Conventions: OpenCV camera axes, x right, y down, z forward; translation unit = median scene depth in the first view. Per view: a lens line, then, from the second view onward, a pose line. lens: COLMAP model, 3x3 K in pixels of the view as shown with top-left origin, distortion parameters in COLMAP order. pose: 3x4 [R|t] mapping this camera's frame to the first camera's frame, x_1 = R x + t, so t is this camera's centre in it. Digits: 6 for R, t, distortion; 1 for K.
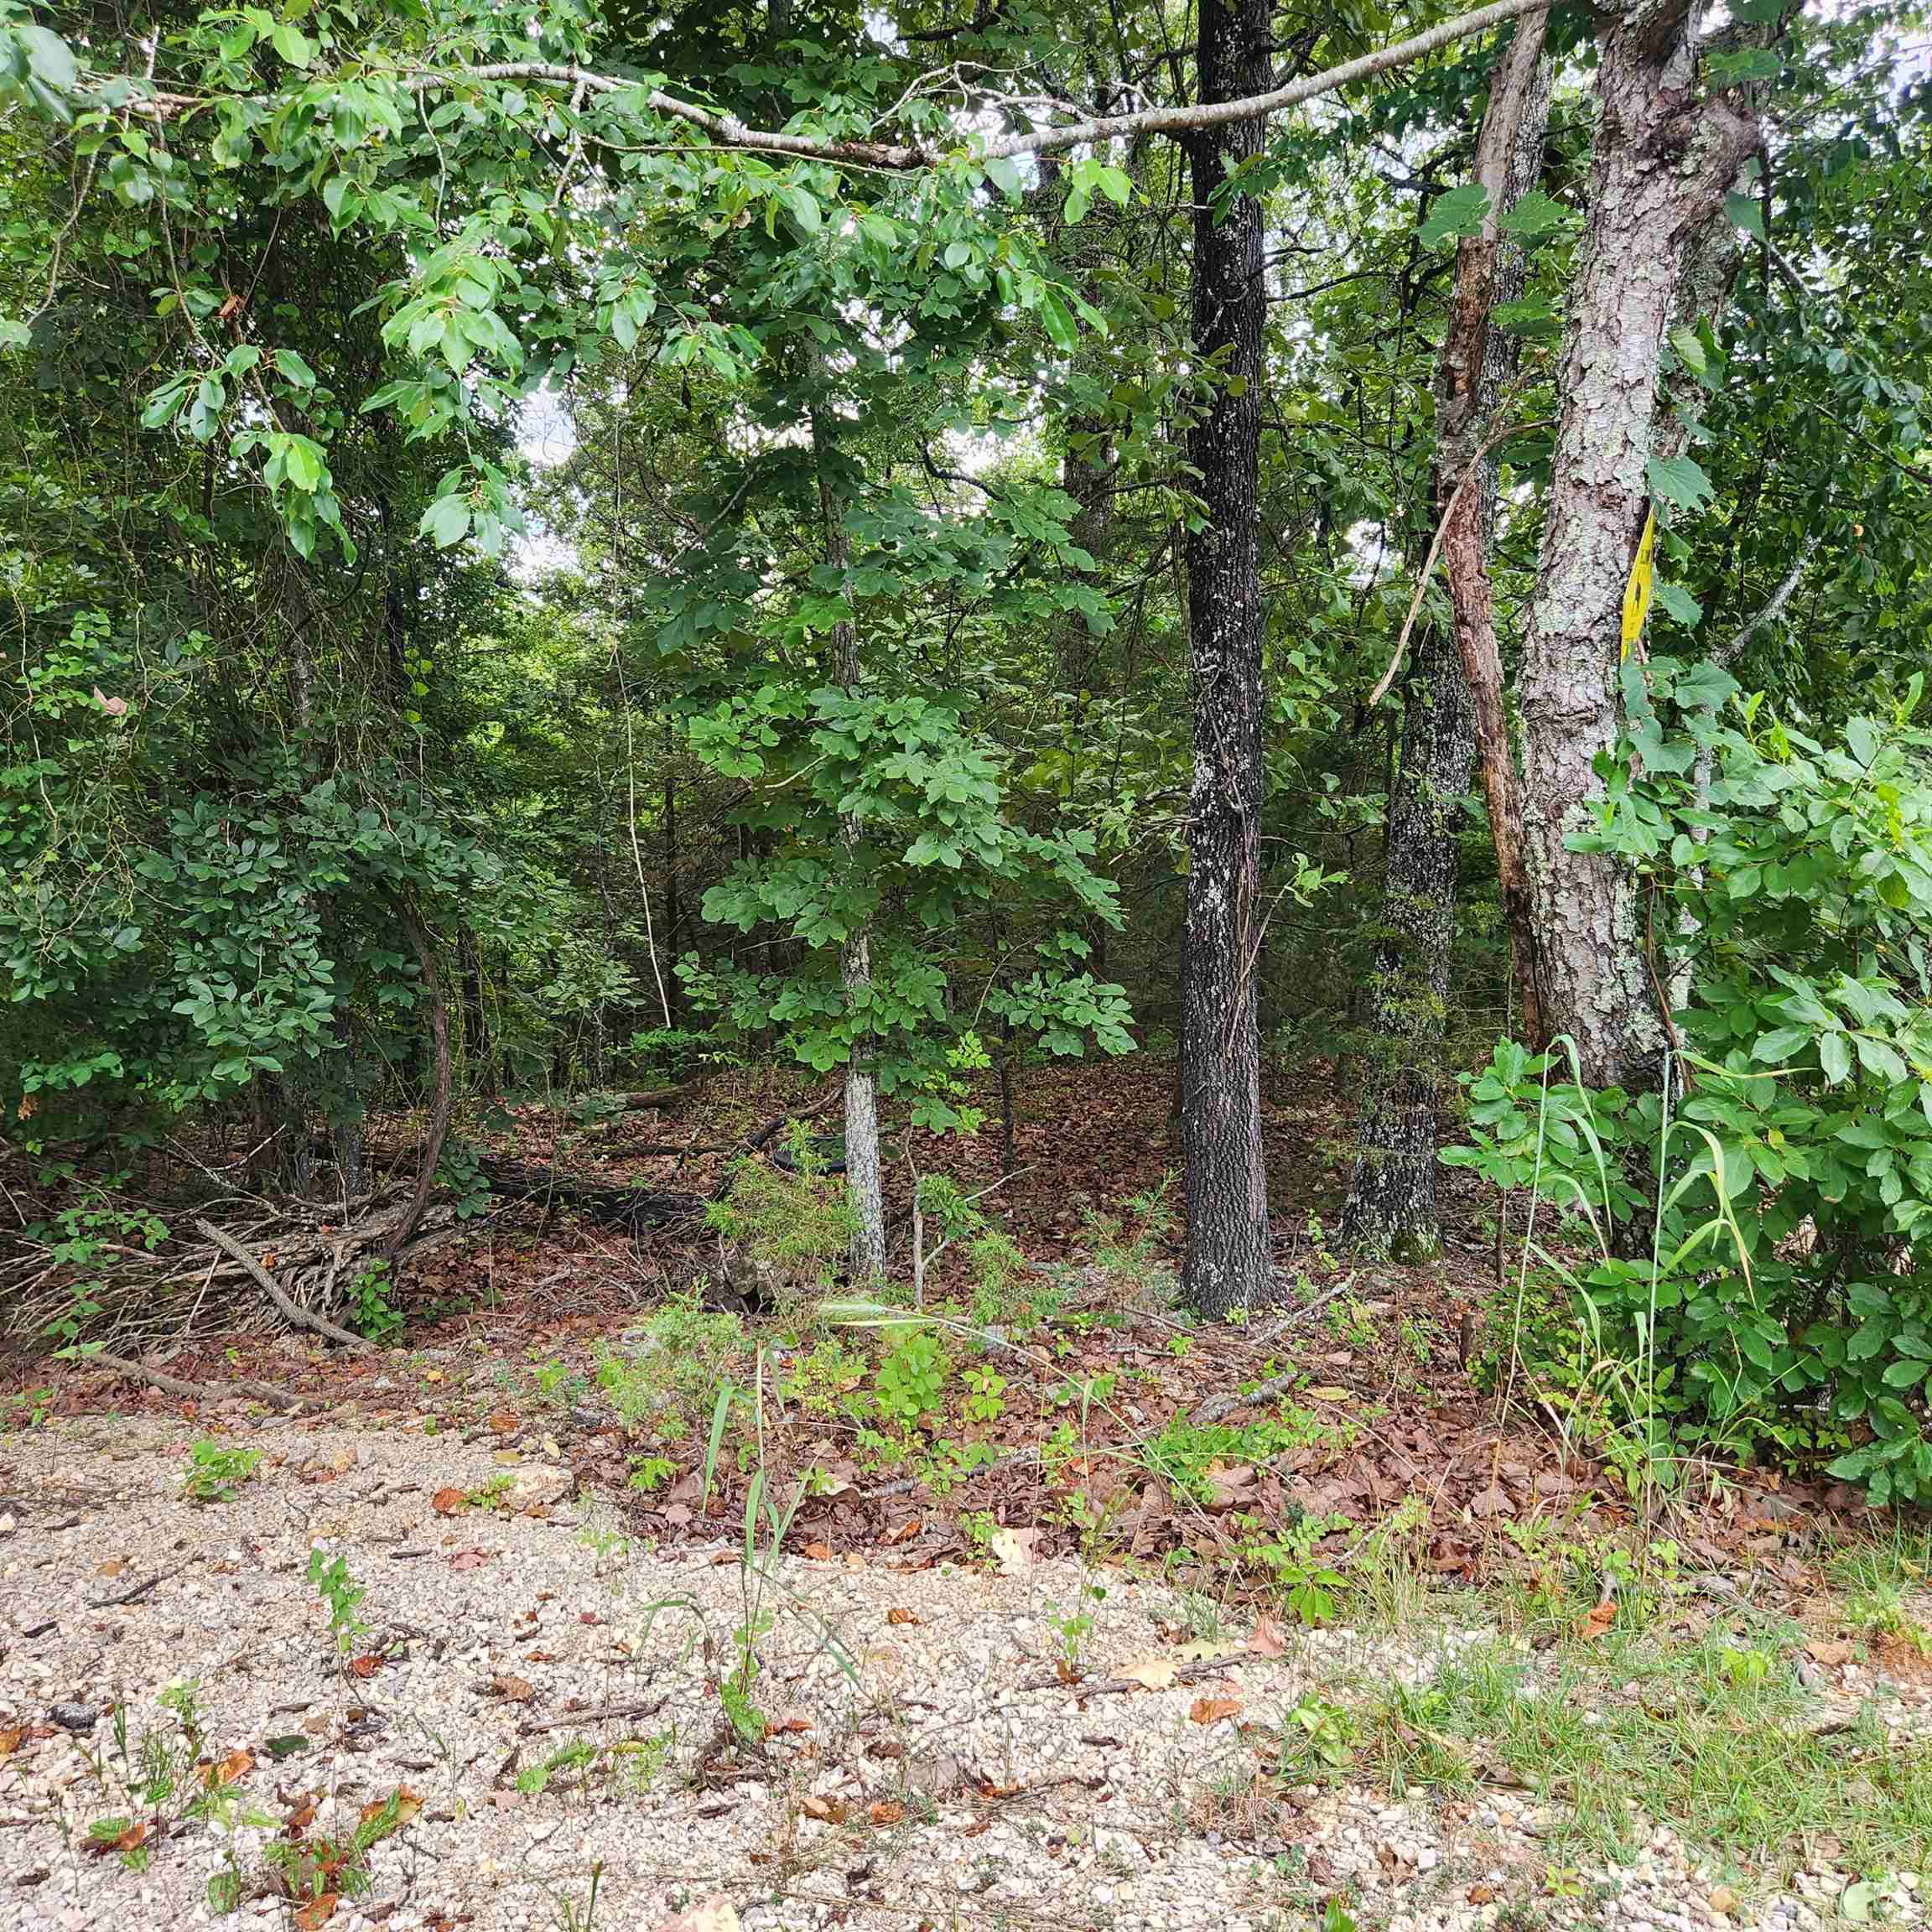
lens RADIAL K [[1718.7, 0, 973.4], [0, 1718.7, 989.2], [0, 0, 1]] dist [0.080378, -0.076716]
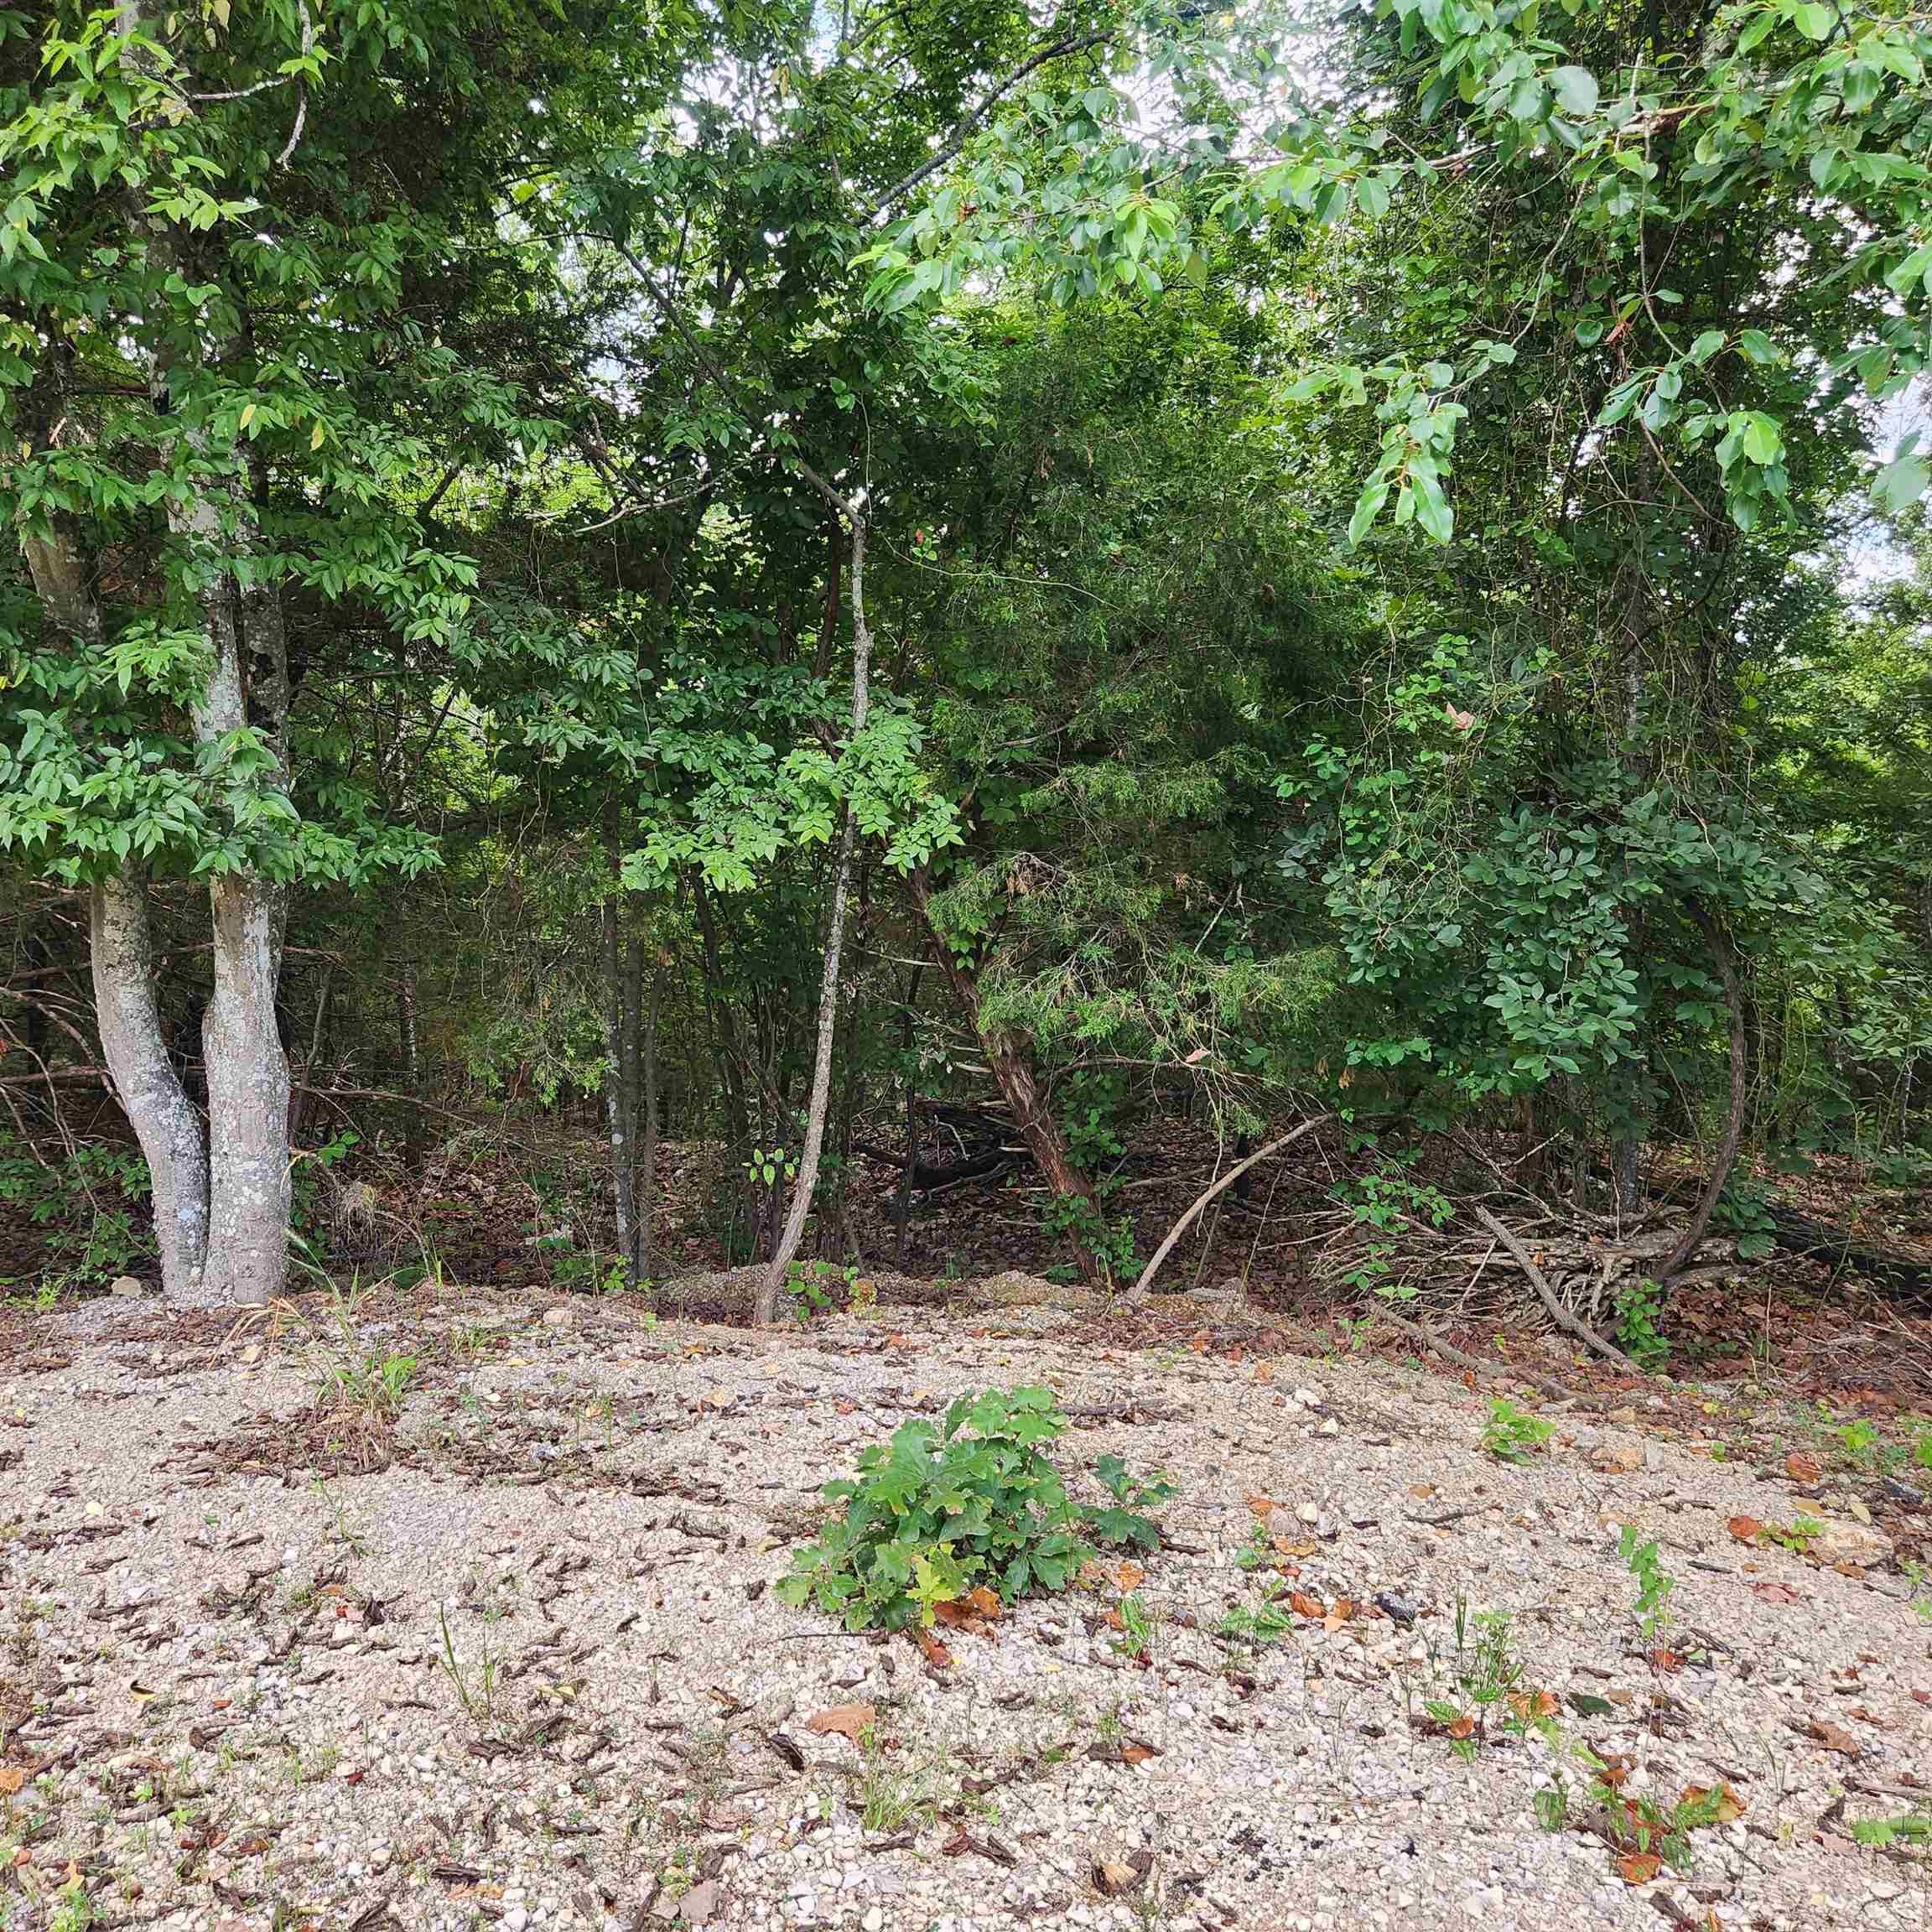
lens RADIAL K [[1718.7, 0, 927.4], [0, 1718.7, 971.5], [0, 0, 1]] dist [0.080378, -0.076716]
pose [[0.754910, 0.081782, -0.650710, -0.036181], [-0.102550, 0.994709, 0.006044, 0.026296], [0.647761, 0.062168, 0.759303, -0.030936]]
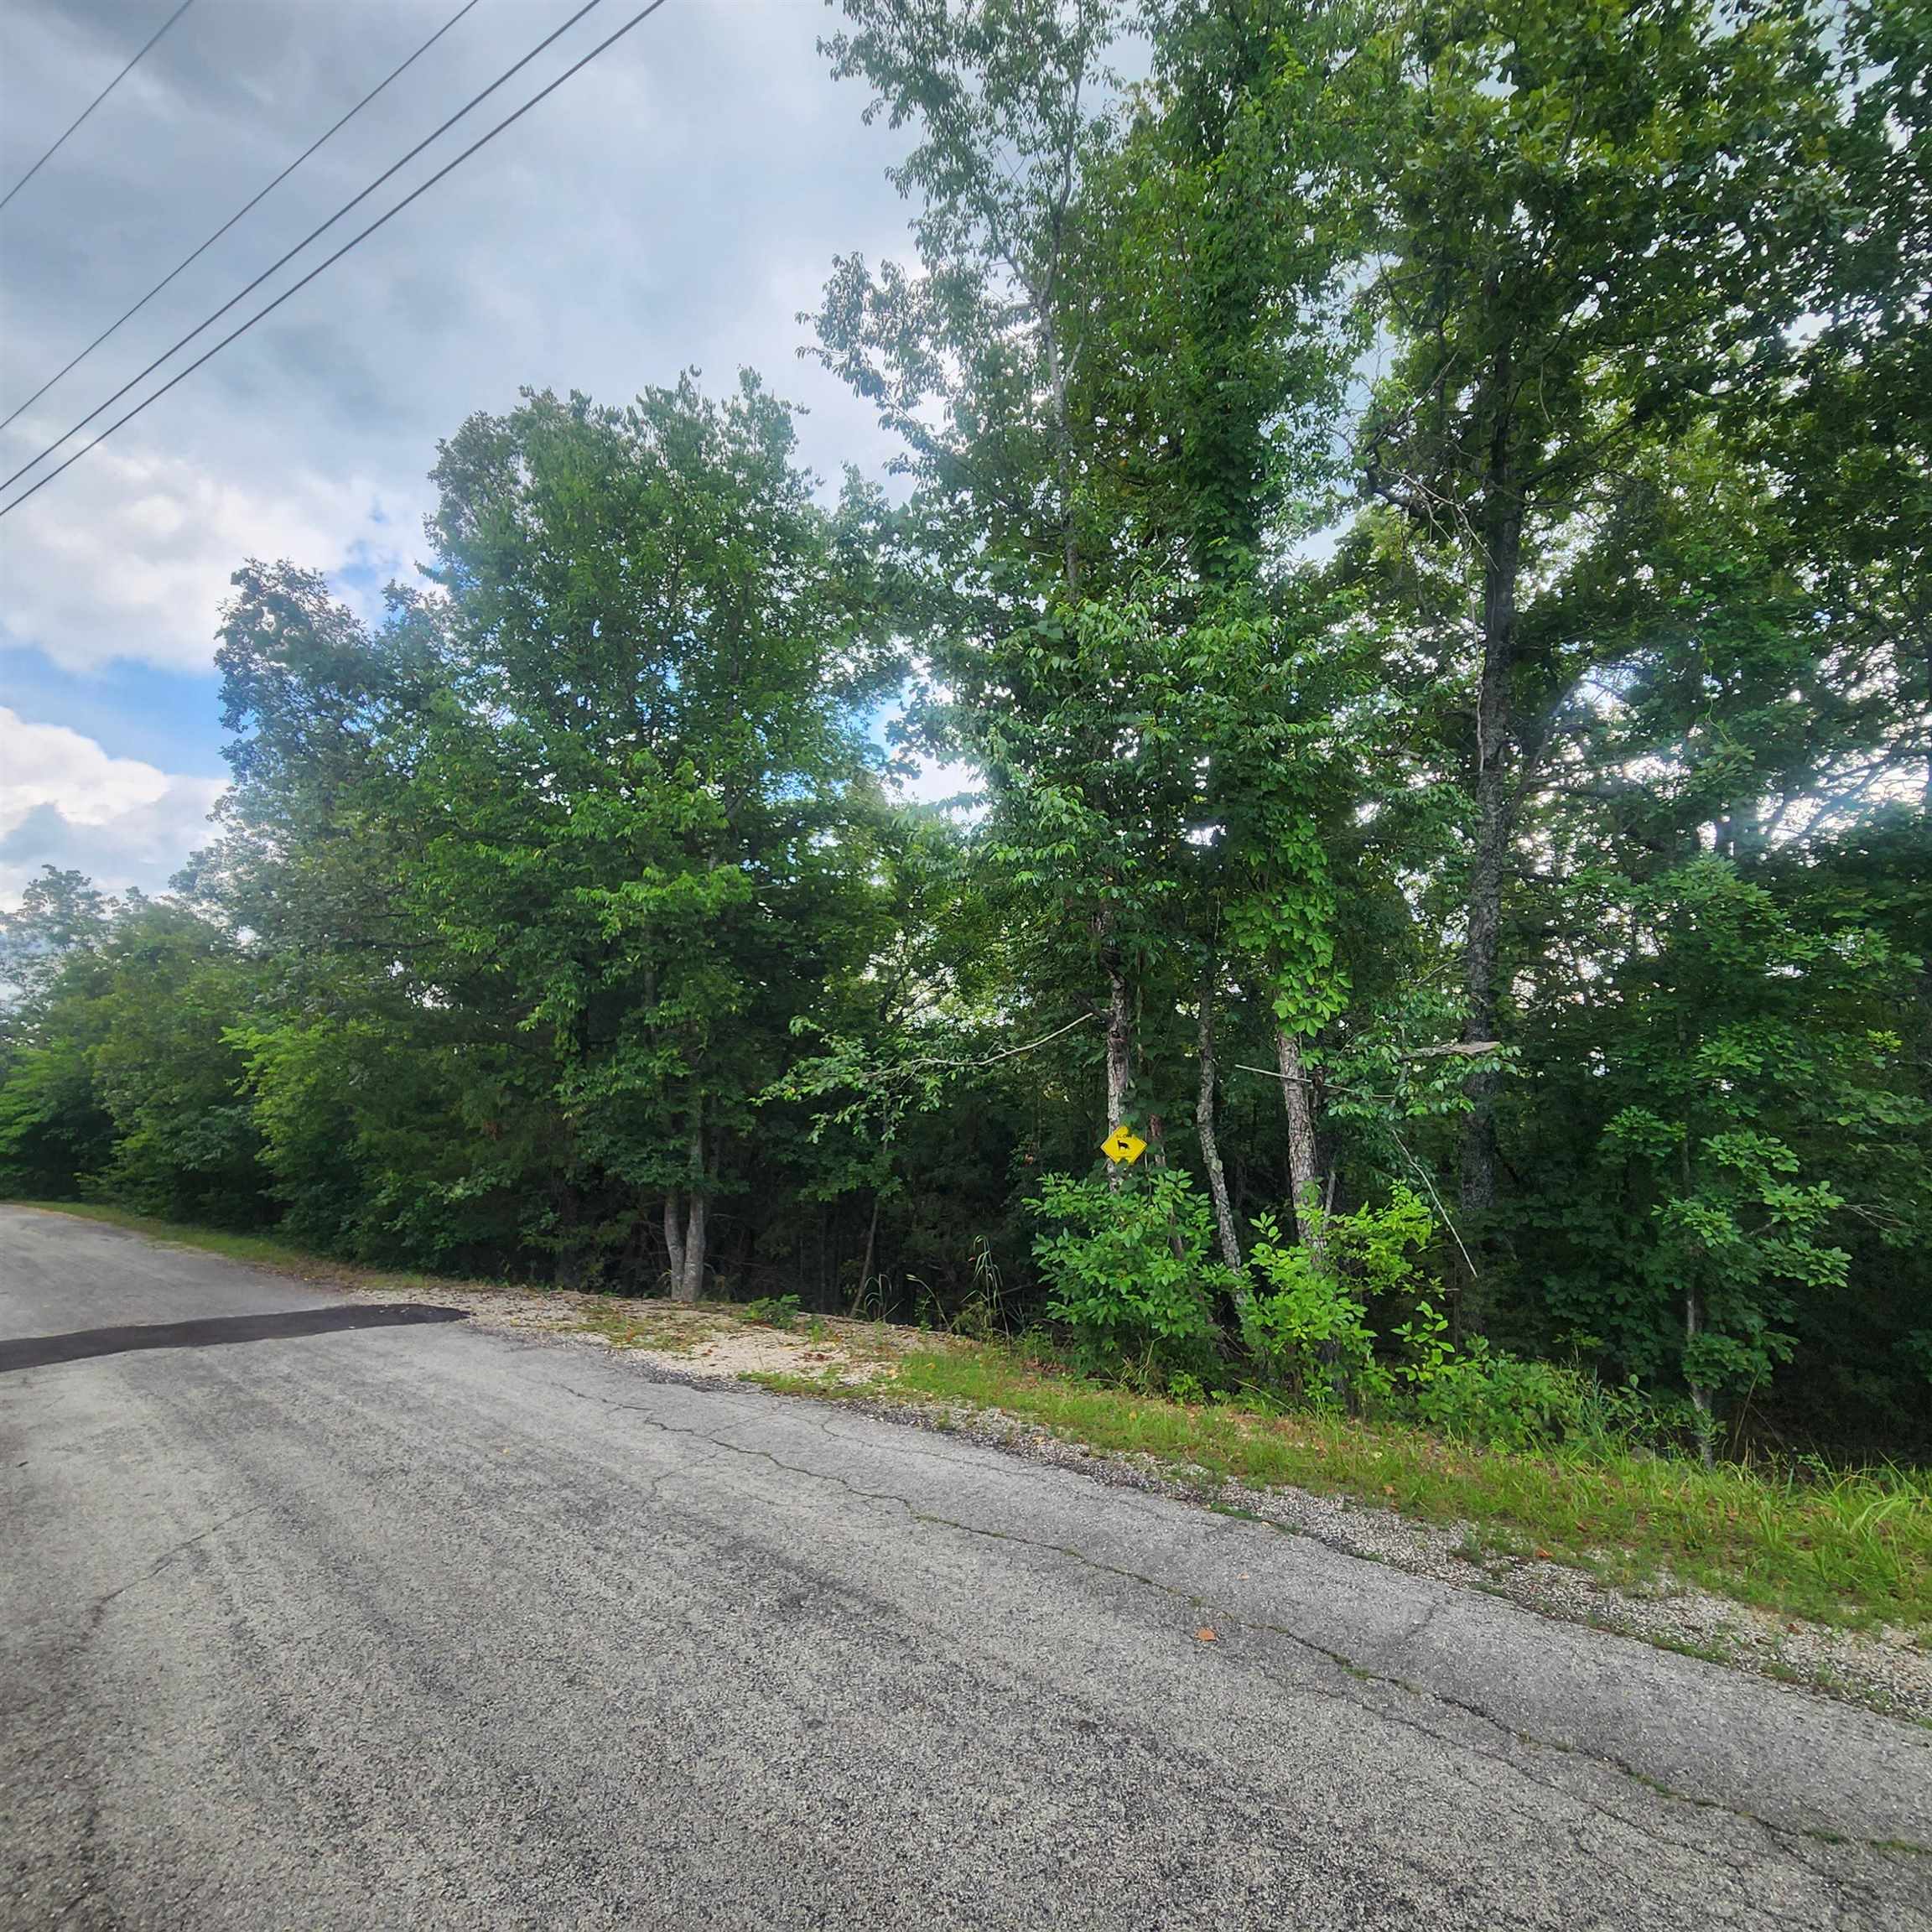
lens RADIAL K [[1055.2, 0, 967.0], [0, 1055.2, 961.5], [0, 0, 1]] dist [0.009688, -0.005040]
pose [[0.533837, -0.133254, -0.835022, 2.093907], [-0.149376, 0.957113, -0.248235, 0.017757], [0.832289, 0.257249, 0.491038, -0.500816]]
